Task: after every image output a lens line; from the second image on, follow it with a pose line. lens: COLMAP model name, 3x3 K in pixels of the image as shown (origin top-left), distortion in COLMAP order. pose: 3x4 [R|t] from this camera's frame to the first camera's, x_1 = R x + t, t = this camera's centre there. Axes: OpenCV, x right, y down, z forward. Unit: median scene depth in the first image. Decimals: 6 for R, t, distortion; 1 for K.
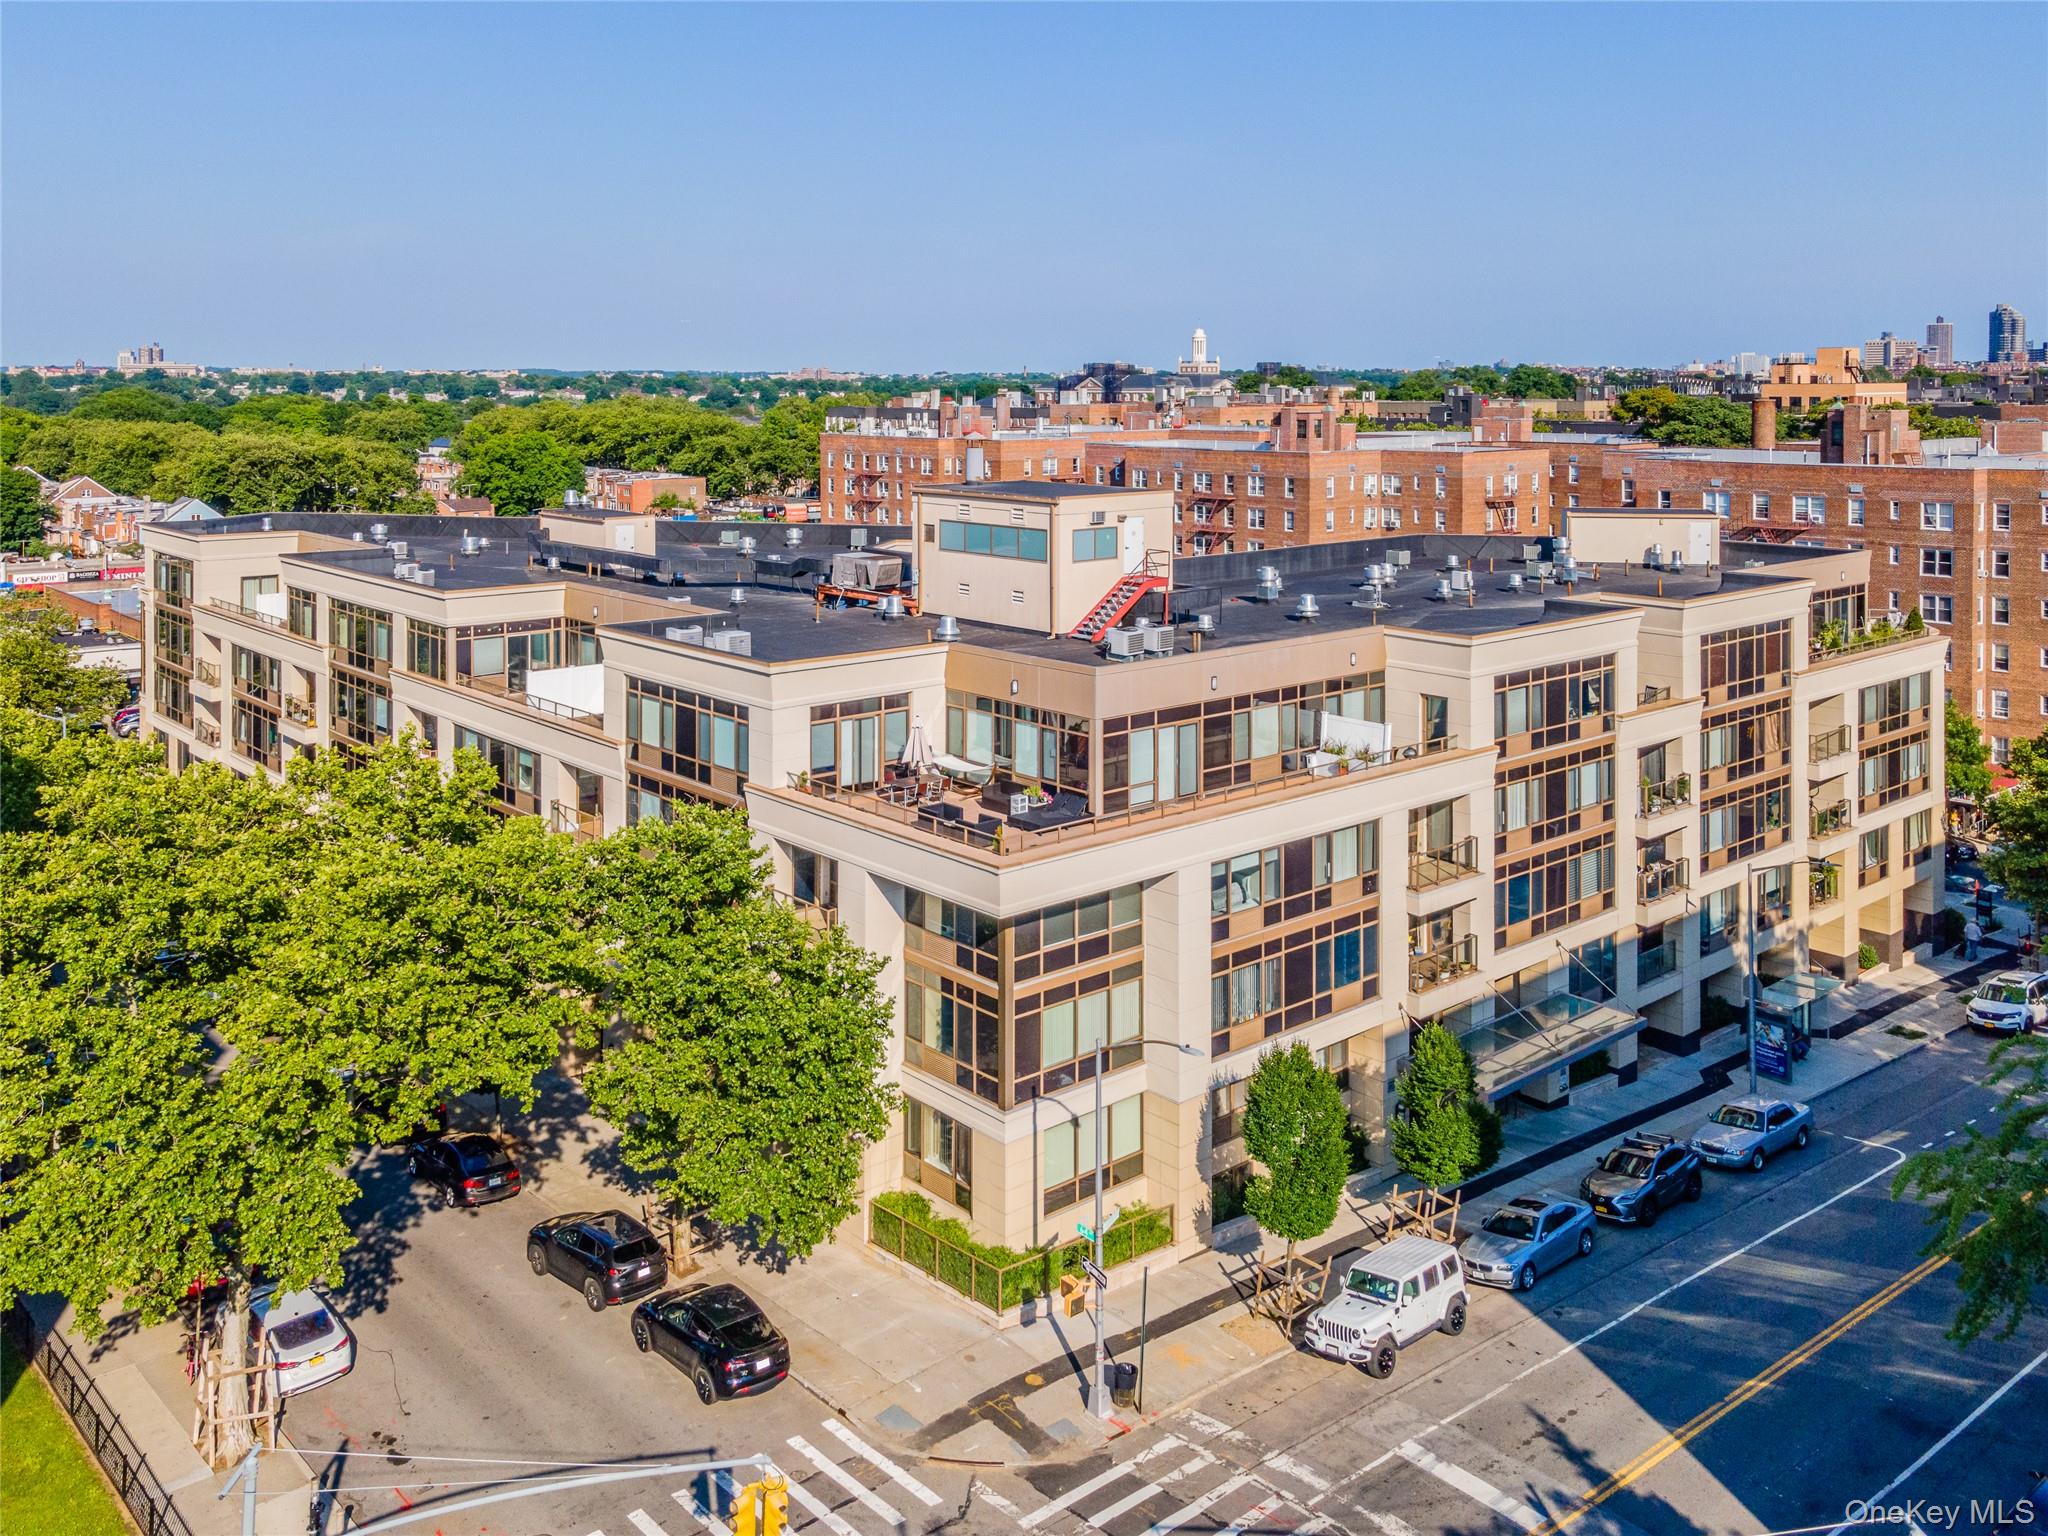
lens RADIAL K [[1612.1, 0, 1031.5], [0, 1612.1, 767.9], [0, 0, 1]] dist [0.040437, -0.001609]
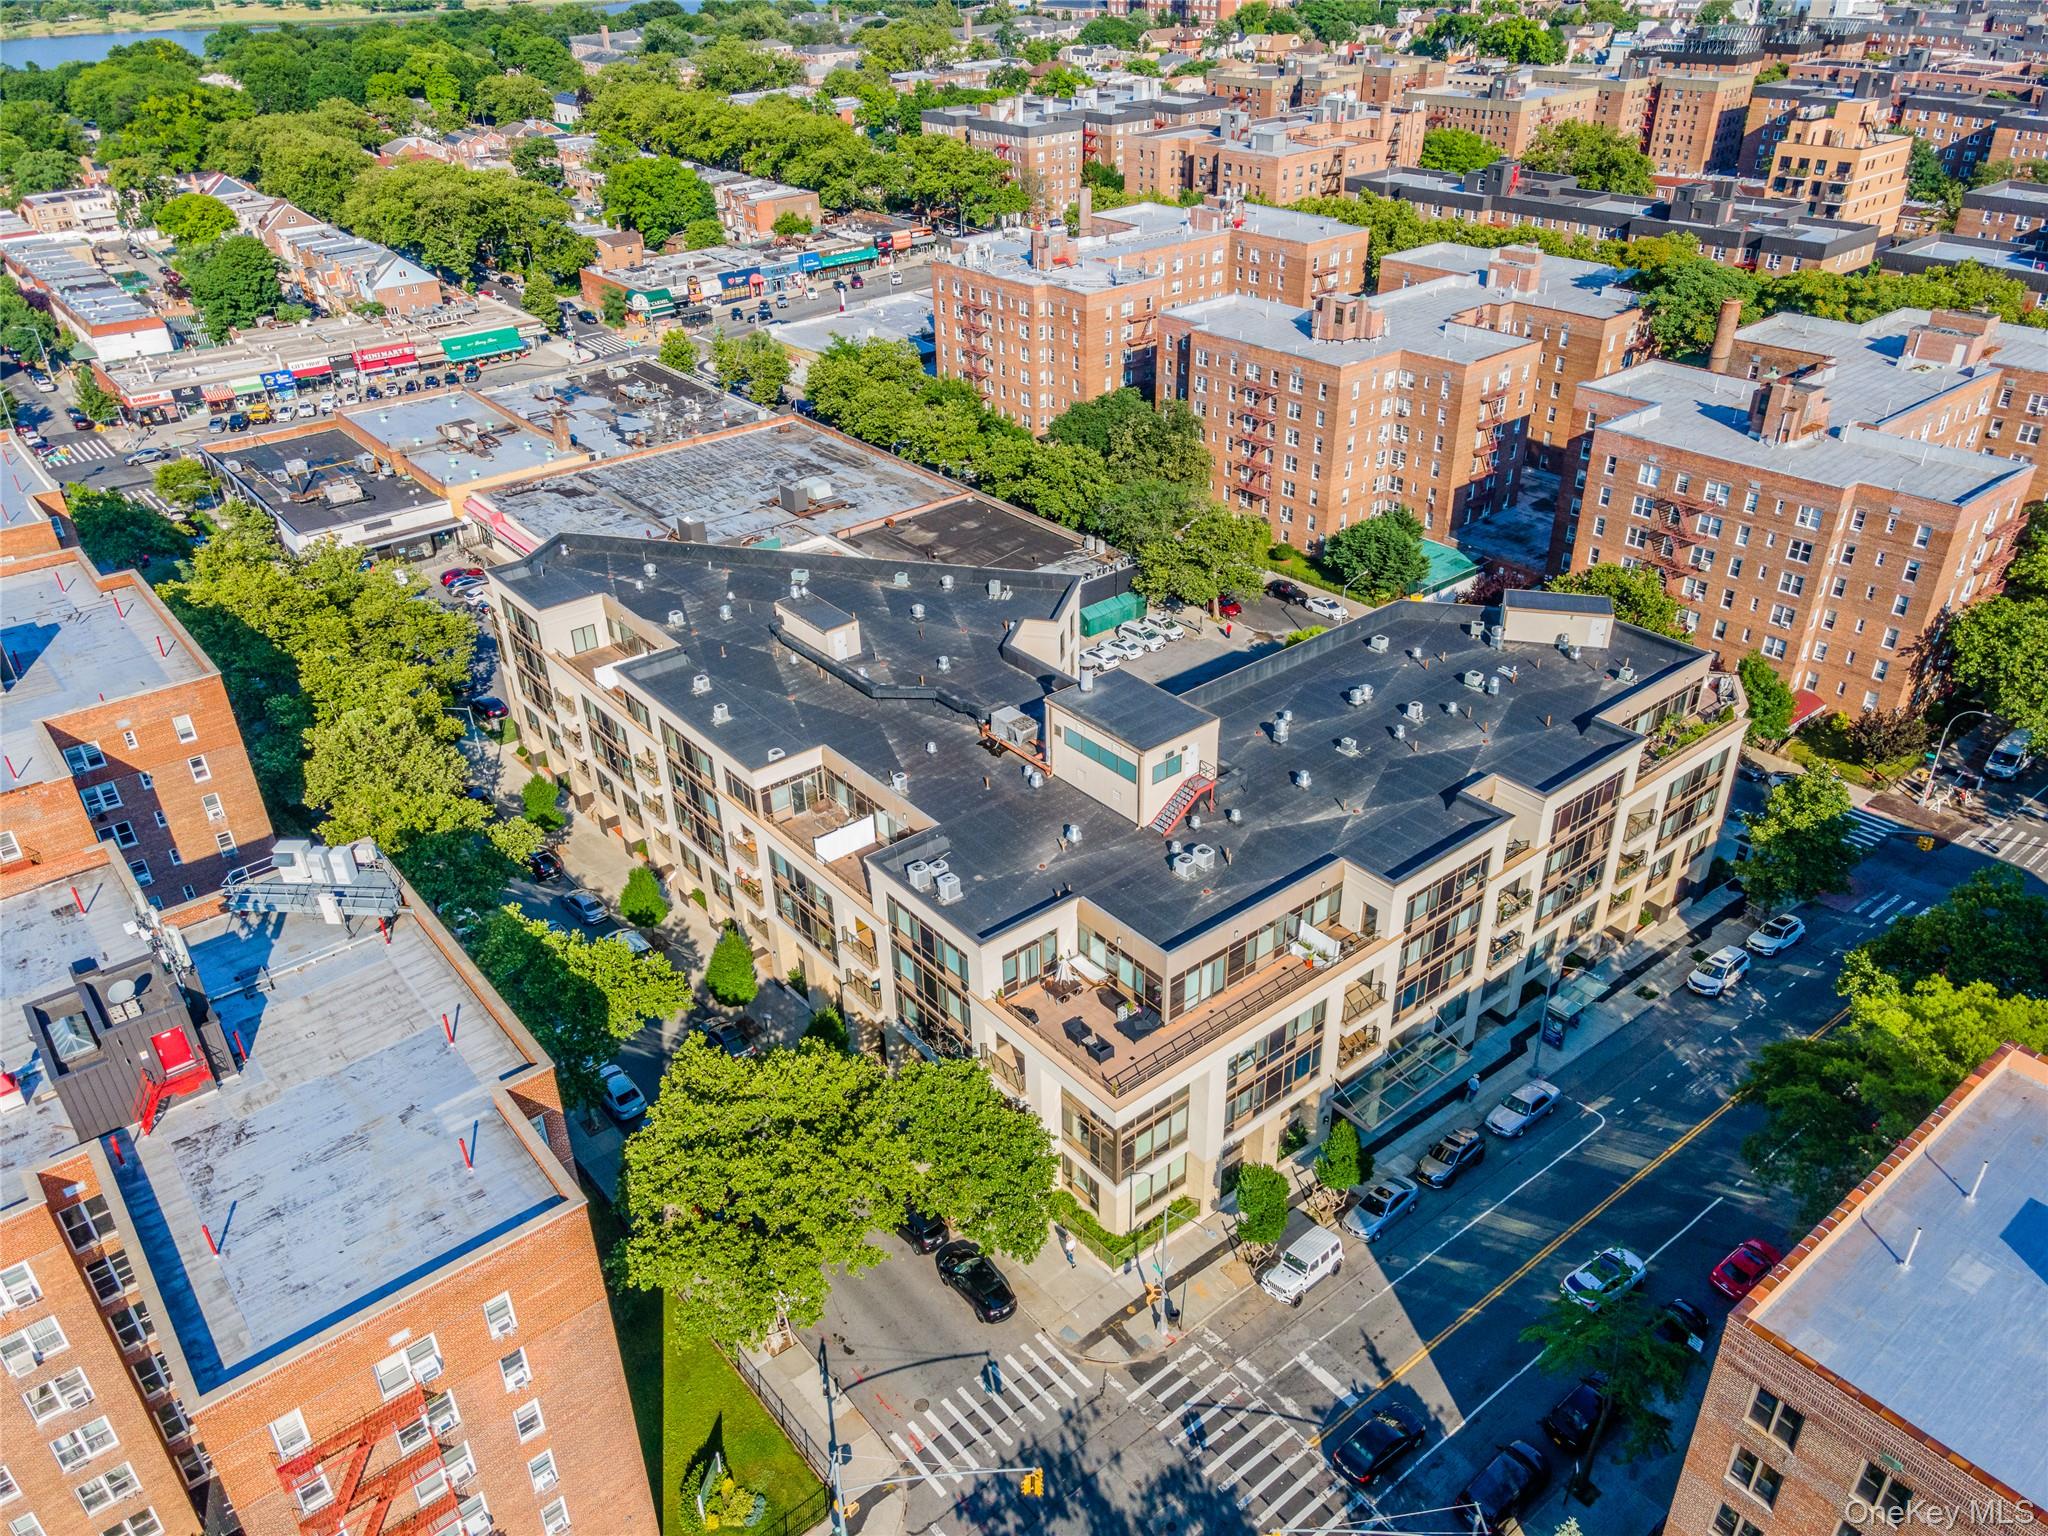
lens RADIAL K [[1480.7, 0, 1017.0], [0, 1480.7, 768.1], [0, 0, 1]] dist [0.035472, 0.017846]
pose [[0.999002, -0.002164, -0.044604, -0.049195], [0.024289, 0.864484, 0.502074, -1.013095], [0.037473, -0.502656, 0.863674, -0.282419]]
